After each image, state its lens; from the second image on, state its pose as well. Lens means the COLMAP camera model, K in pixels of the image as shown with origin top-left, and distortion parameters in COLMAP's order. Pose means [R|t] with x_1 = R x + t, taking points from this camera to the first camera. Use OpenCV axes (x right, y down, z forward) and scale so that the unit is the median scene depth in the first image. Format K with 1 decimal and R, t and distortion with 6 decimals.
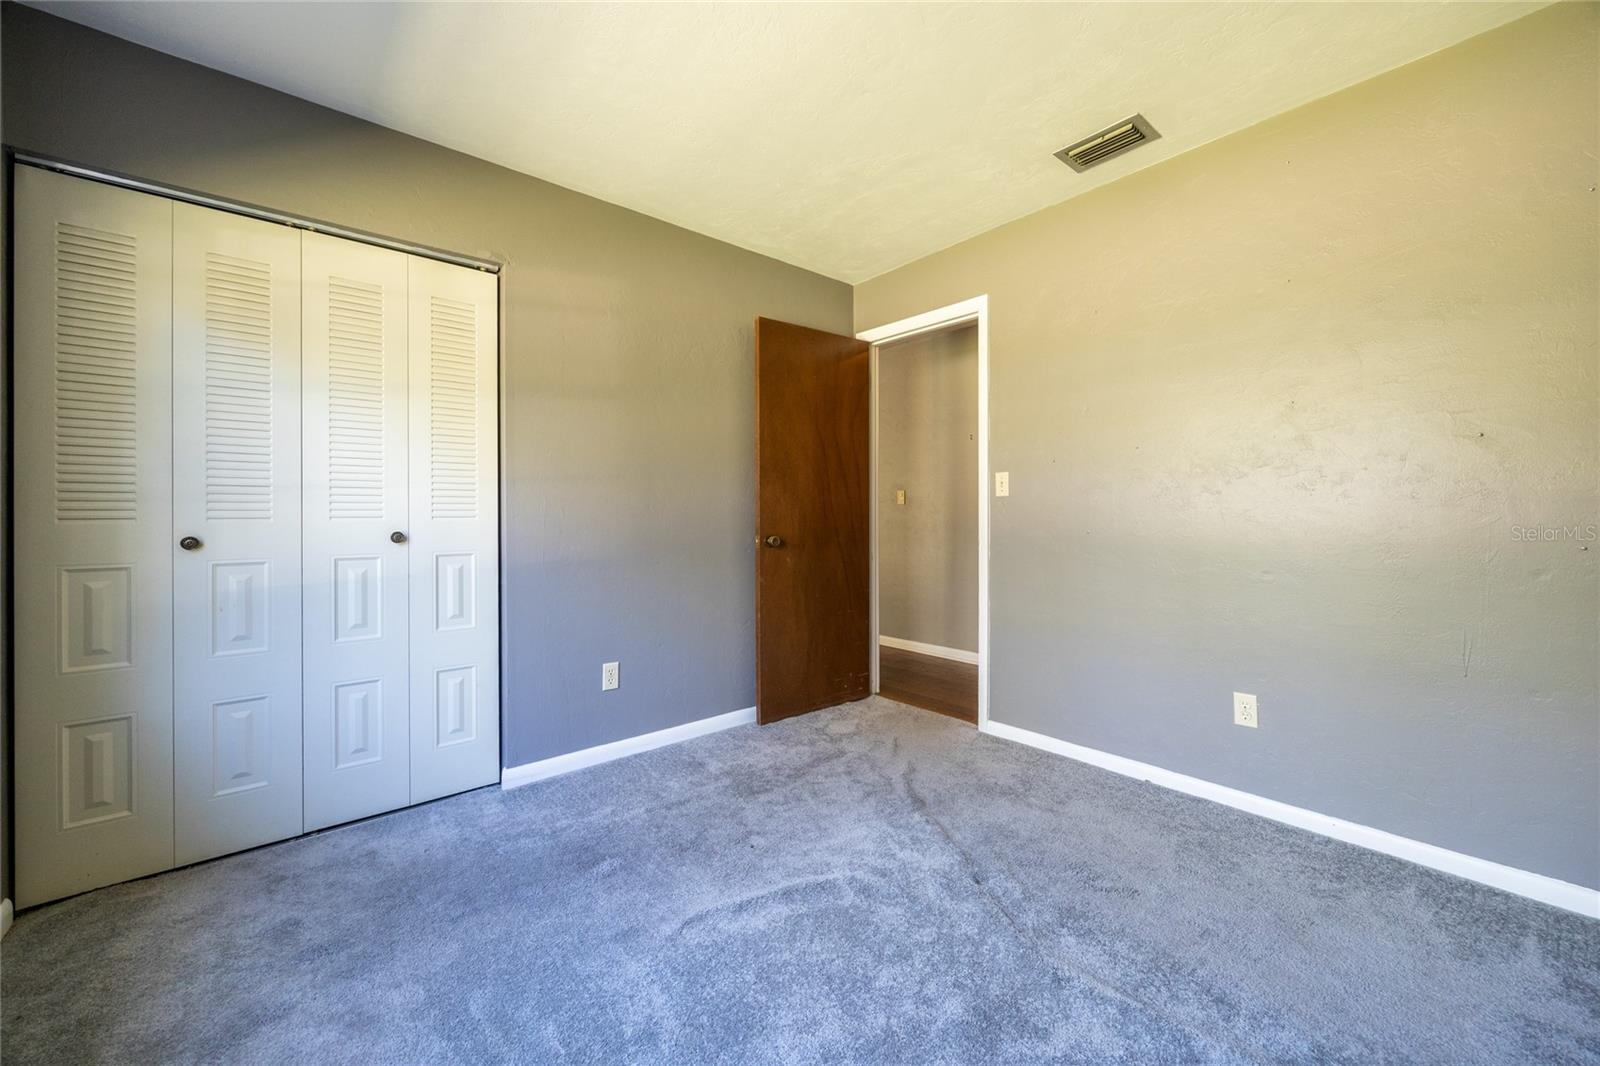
lens RADIAL K [[620.8, 0, 805.8], [0, 620.8, 521.1], [0, 0, 1]] dist [-0.005674, 0.000591]
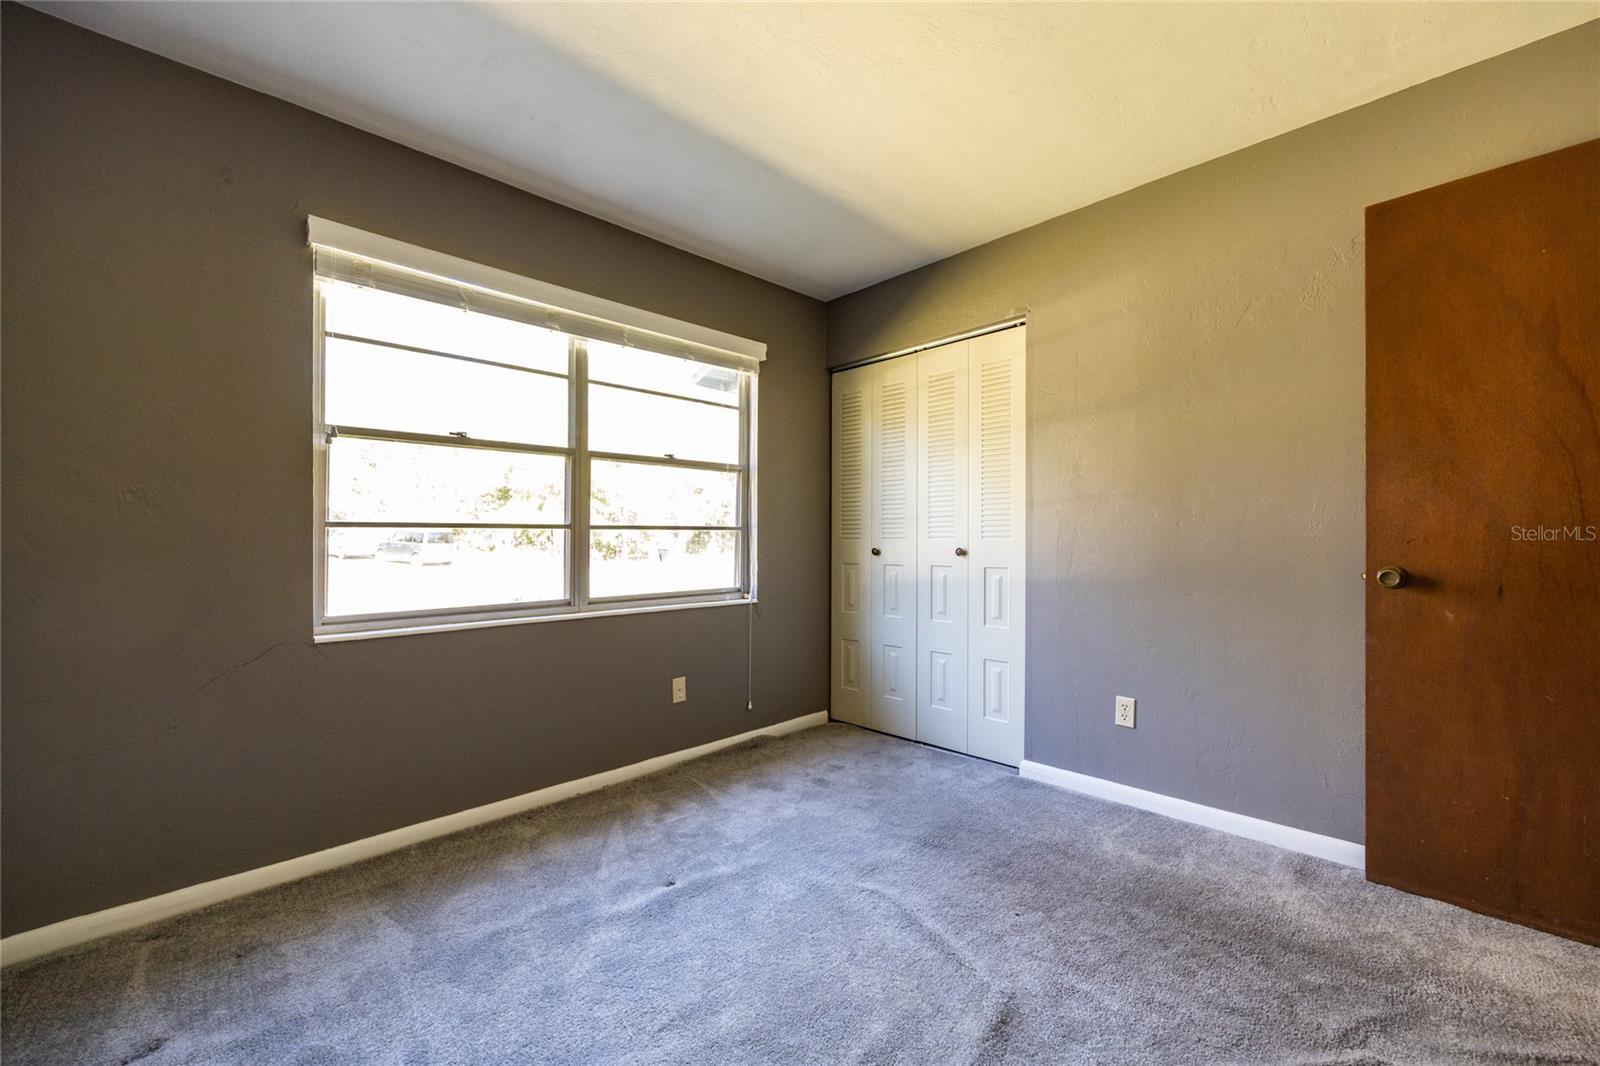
lens RADIAL K [[620.8, 0, 796.7], [0, 620.8, 535.5], [0, 0, 1]] dist [-0.005674, 0.000591]
pose [[0.066440, 0.000939, -0.997790, 0.574400], [-0.000572, 0.999999, 0.000903, -0.009437], [0.997790, 0.000511, 0.066440, 0.470469]]
